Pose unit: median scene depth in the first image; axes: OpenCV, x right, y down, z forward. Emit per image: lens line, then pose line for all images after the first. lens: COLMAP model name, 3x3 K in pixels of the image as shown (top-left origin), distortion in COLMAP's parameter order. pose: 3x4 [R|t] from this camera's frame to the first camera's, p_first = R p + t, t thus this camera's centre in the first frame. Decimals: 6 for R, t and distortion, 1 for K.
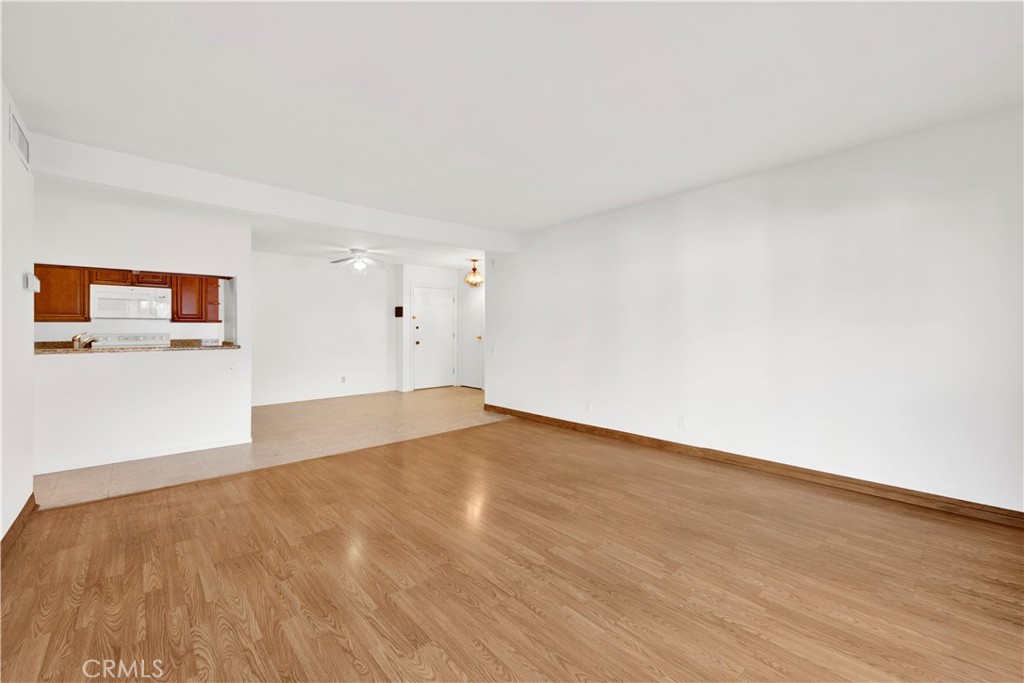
lens RADIAL K [[410.5, 0, 512.4], [0, 410.5, 334.2], [0, 0, 1]] dist [0.002847, -0.000197]
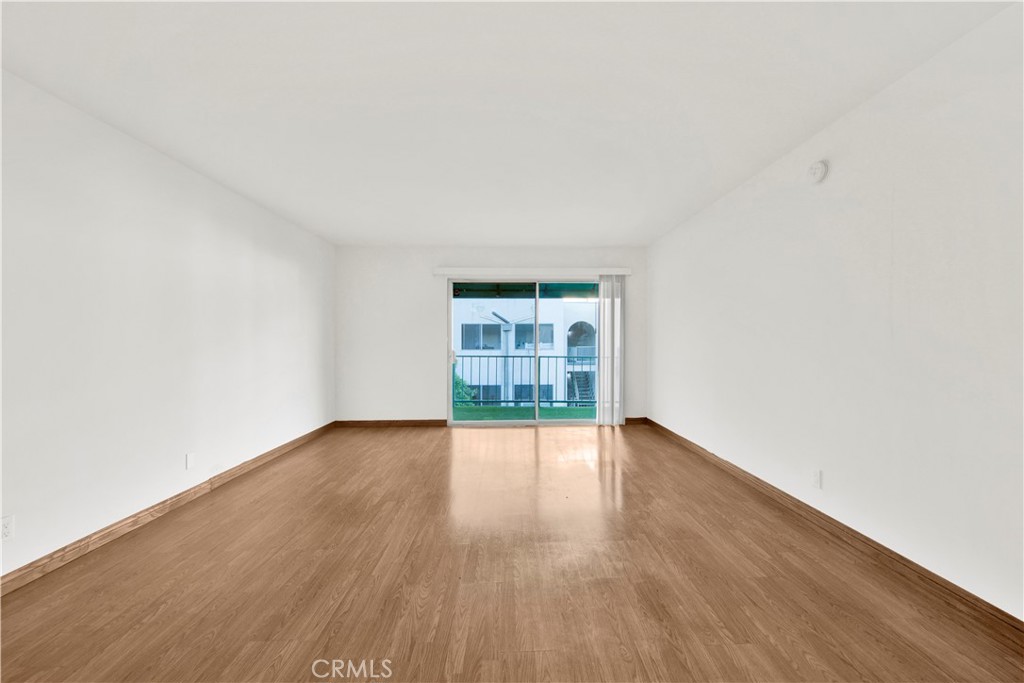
lens RADIAL K [[410.5, 0, 519.7], [0, 410.5, 345.7], [0, 0, 1]] dist [0.002847, -0.000197]
pose [[-0.765117, 0.000760, 0.643891, -0.928407], [0.011370, 0.999859, 0.012330, -0.015693], [-0.643791, 0.016755, -0.765018, 1.916253]]
